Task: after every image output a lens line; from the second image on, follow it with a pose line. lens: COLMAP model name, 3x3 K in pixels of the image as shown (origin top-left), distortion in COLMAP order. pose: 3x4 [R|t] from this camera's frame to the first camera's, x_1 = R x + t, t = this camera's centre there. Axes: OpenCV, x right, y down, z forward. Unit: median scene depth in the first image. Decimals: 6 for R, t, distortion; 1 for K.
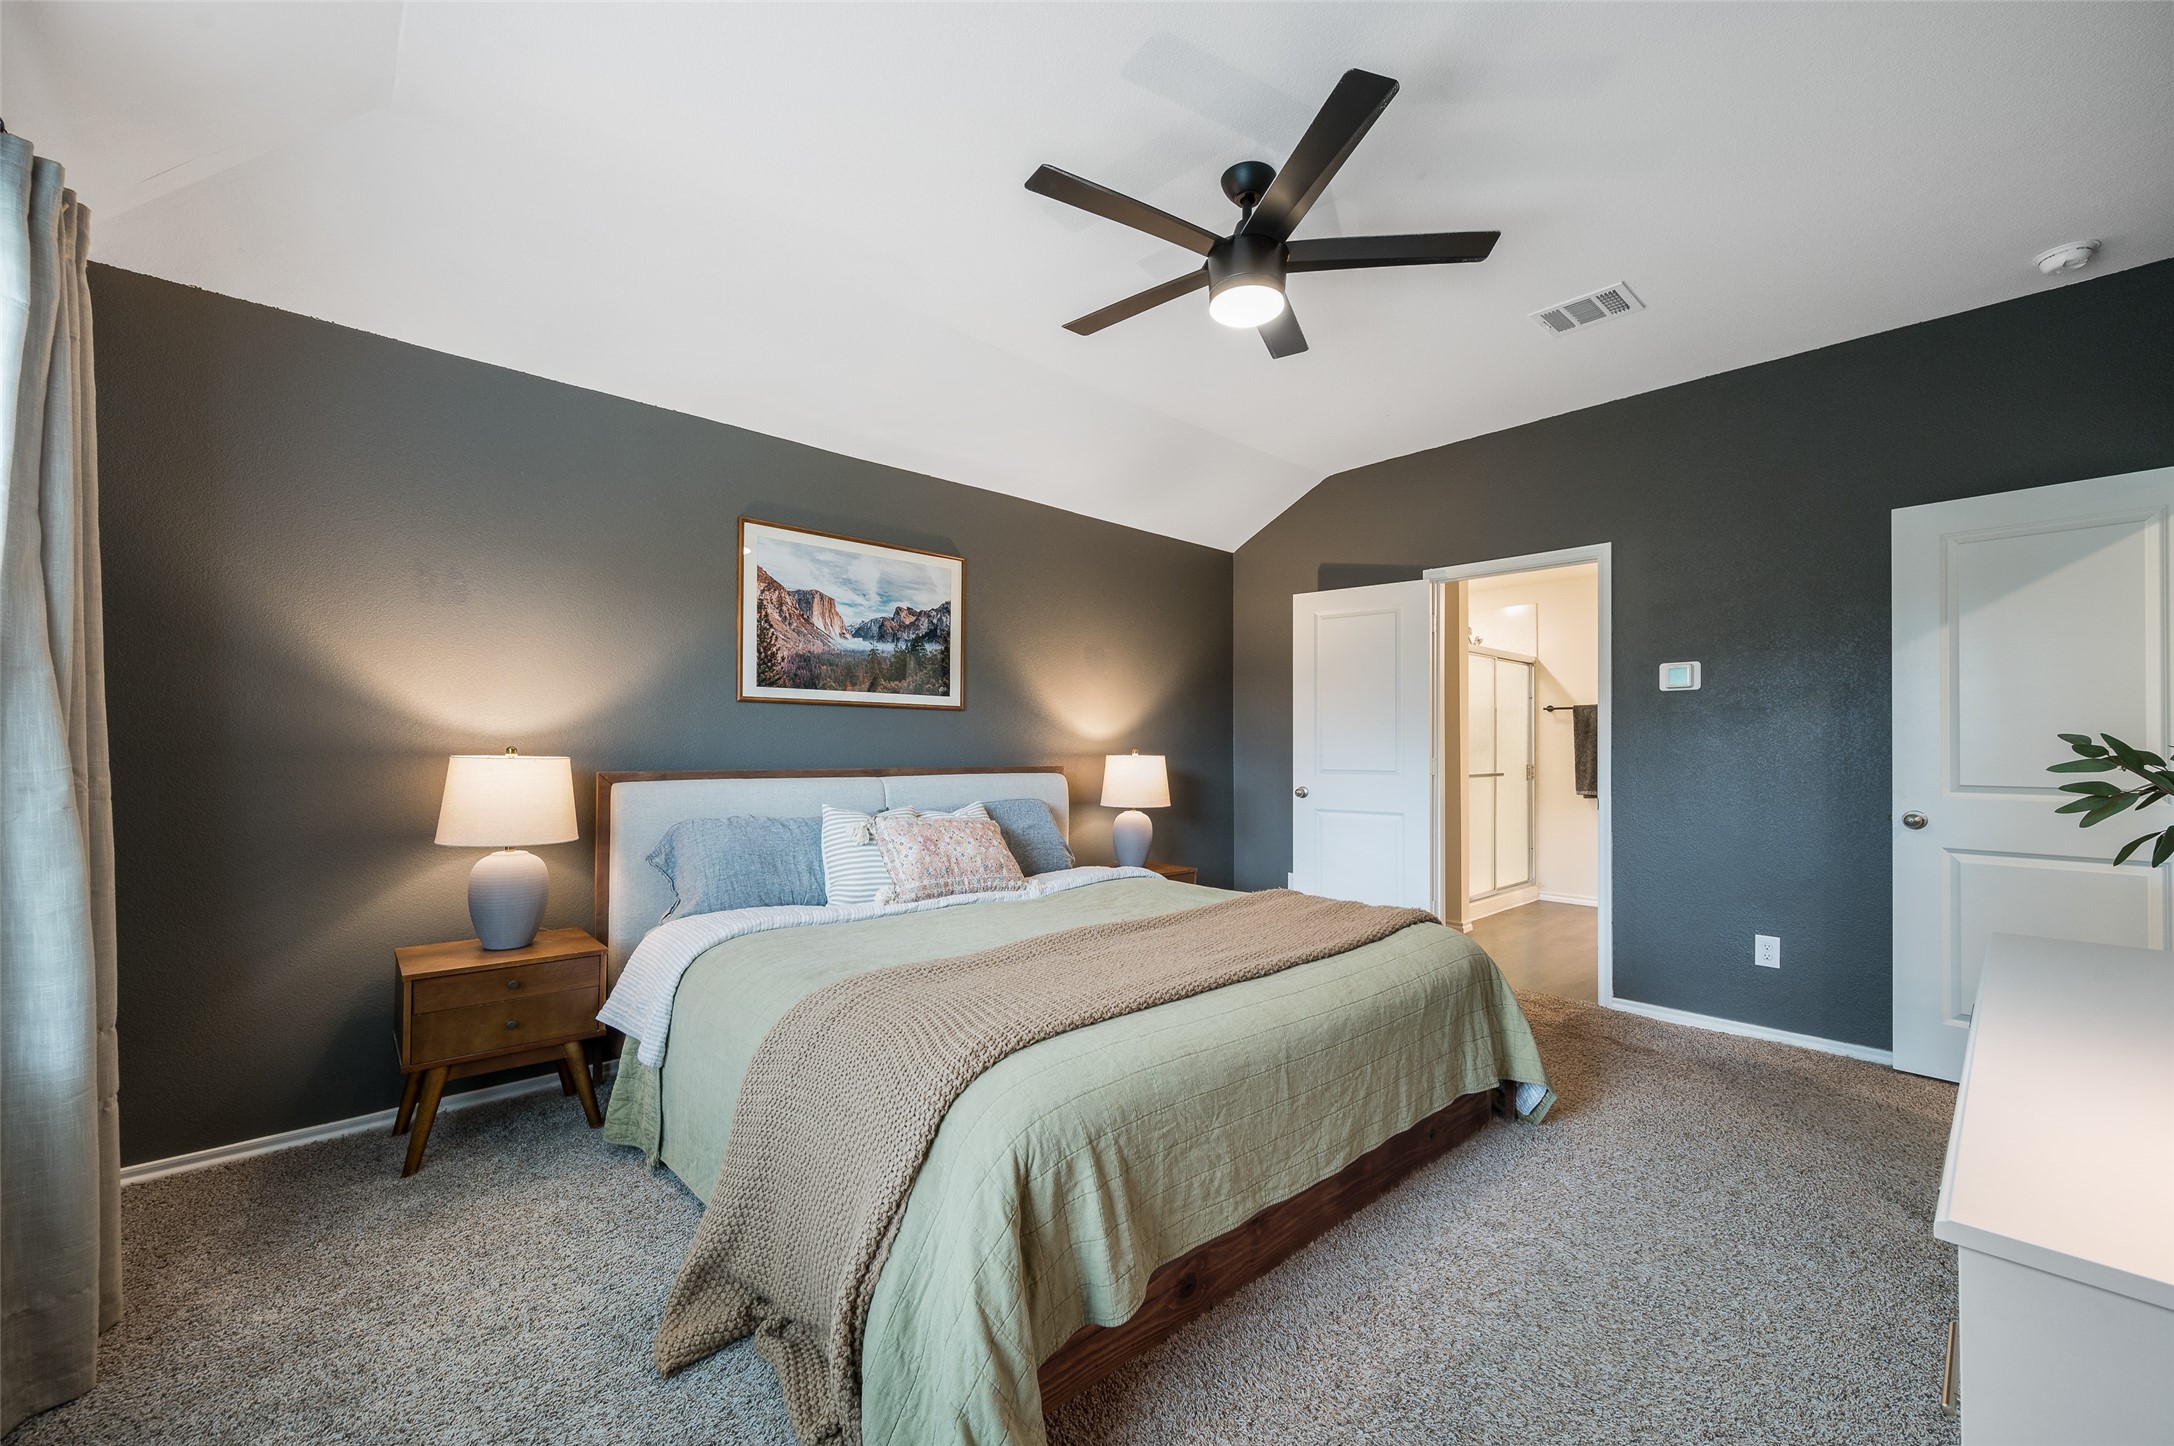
lens RADIAL K [[874.7, 0, 1073.4], [0, 874.7, 727.6], [0, 0, 1]] dist [-0.010704, 0.002657]
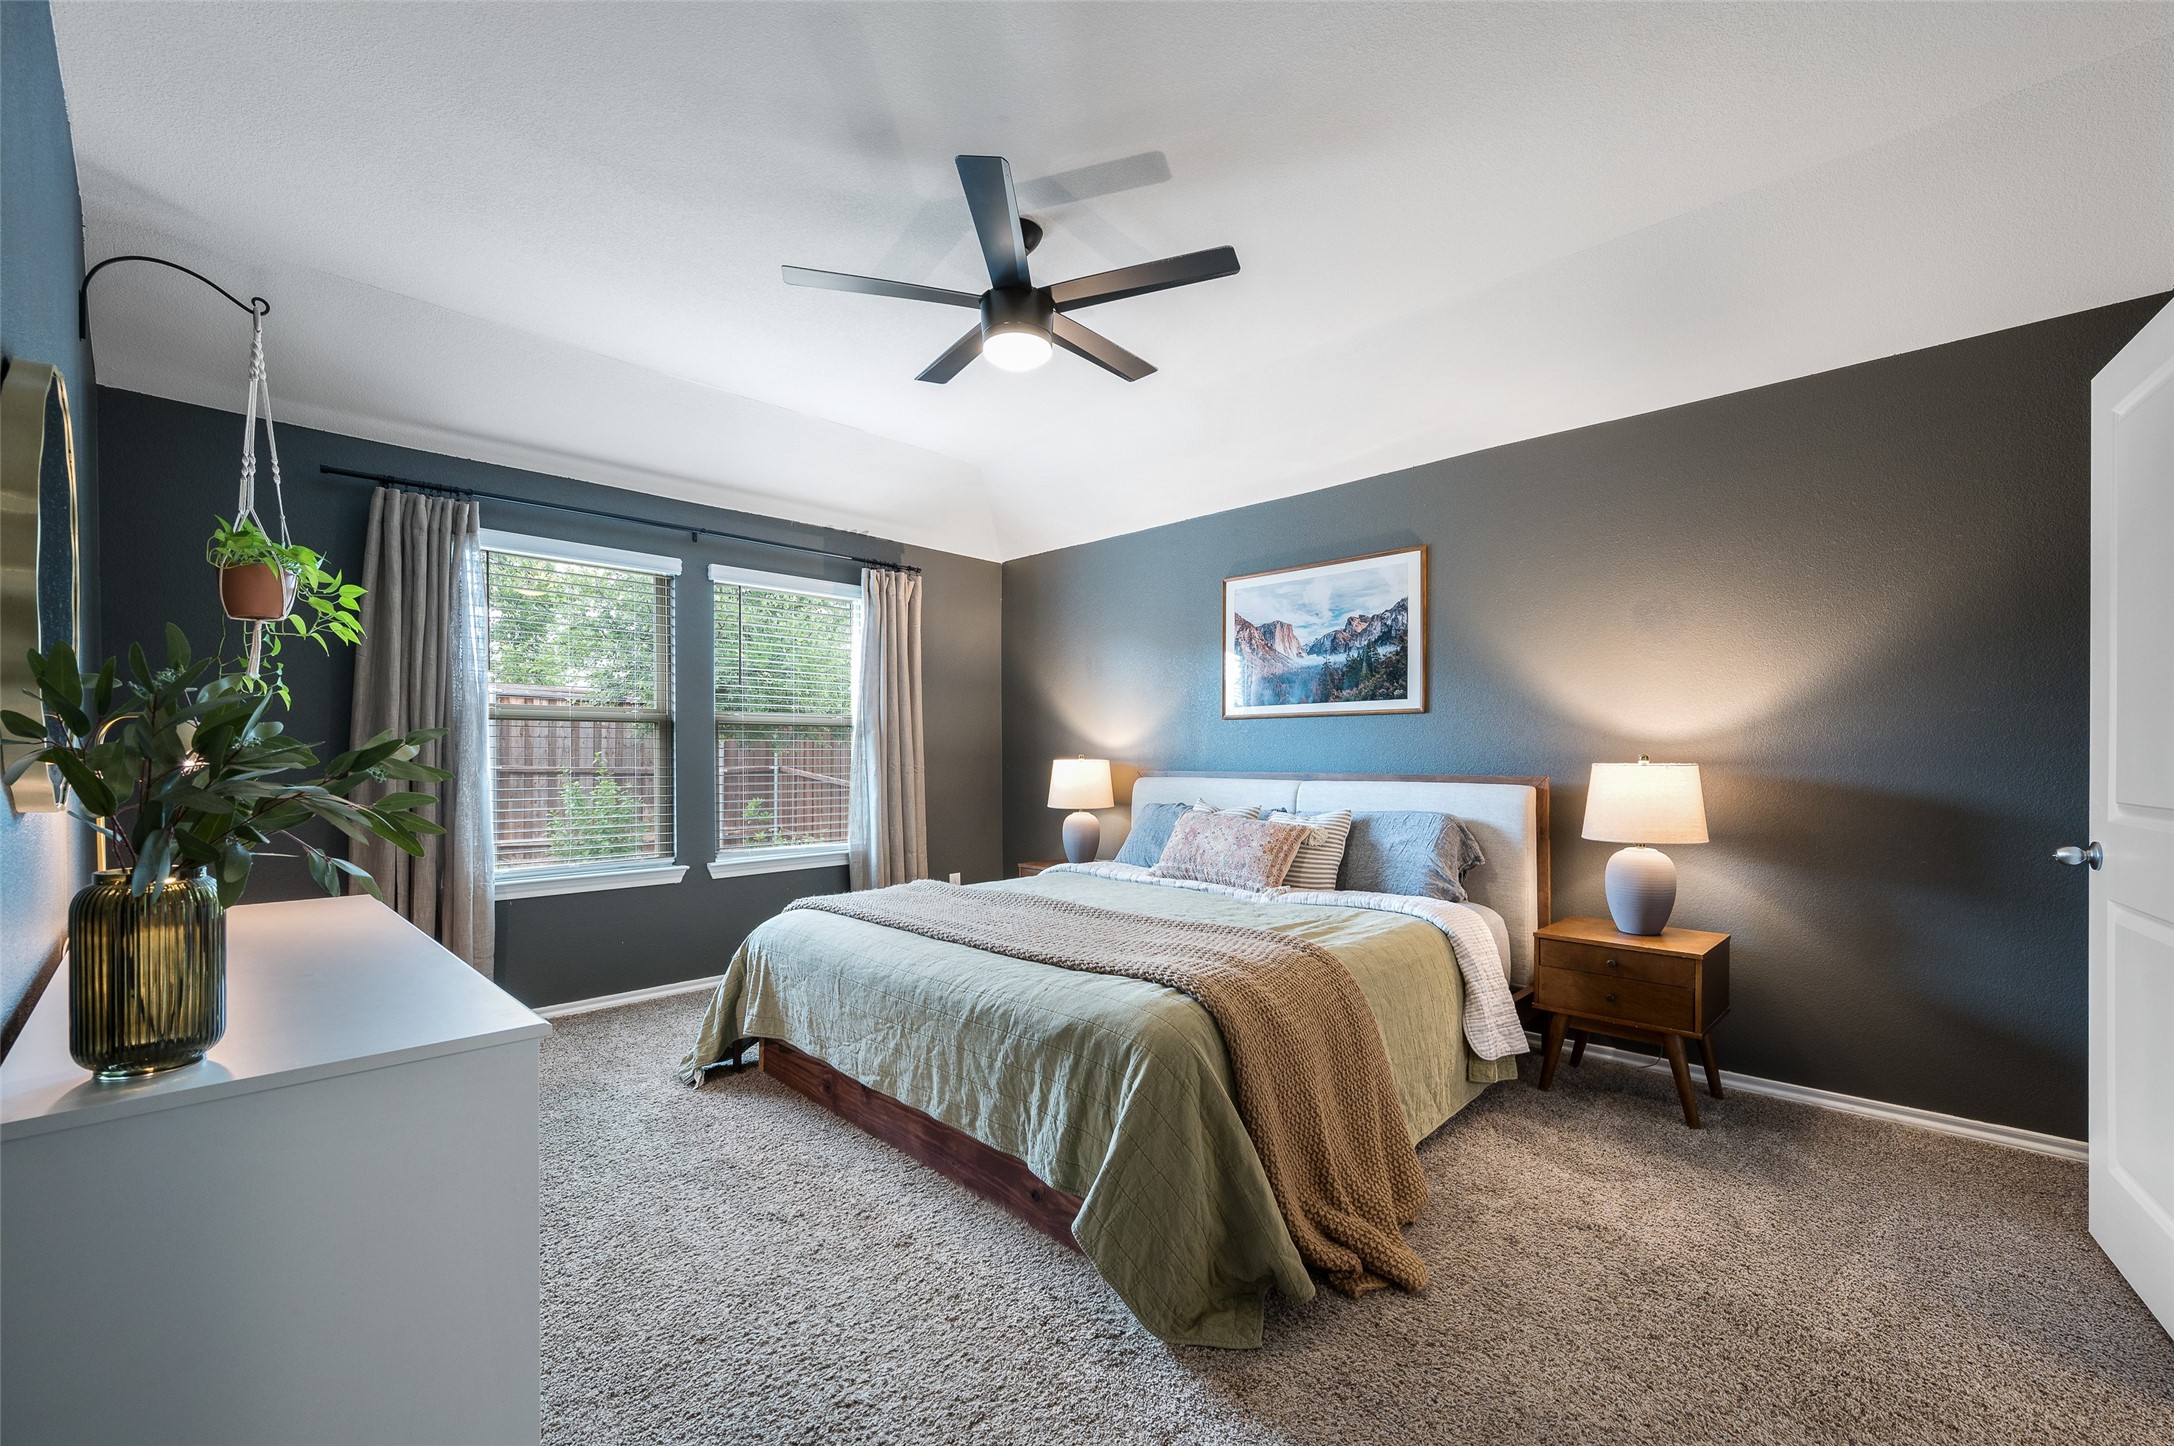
lens RADIAL K [[874.7, 0, 1095.1], [0, 874.7, 735.6], [0, 0, 1]] dist [-0.010704, 0.002657]
pose [[0.066493, -0.020070, -0.997585, 0.818850], [0.030815, 0.999362, -0.018052, 0.011292], [0.997311, -0.029540, 0.067069, 0.634089]]
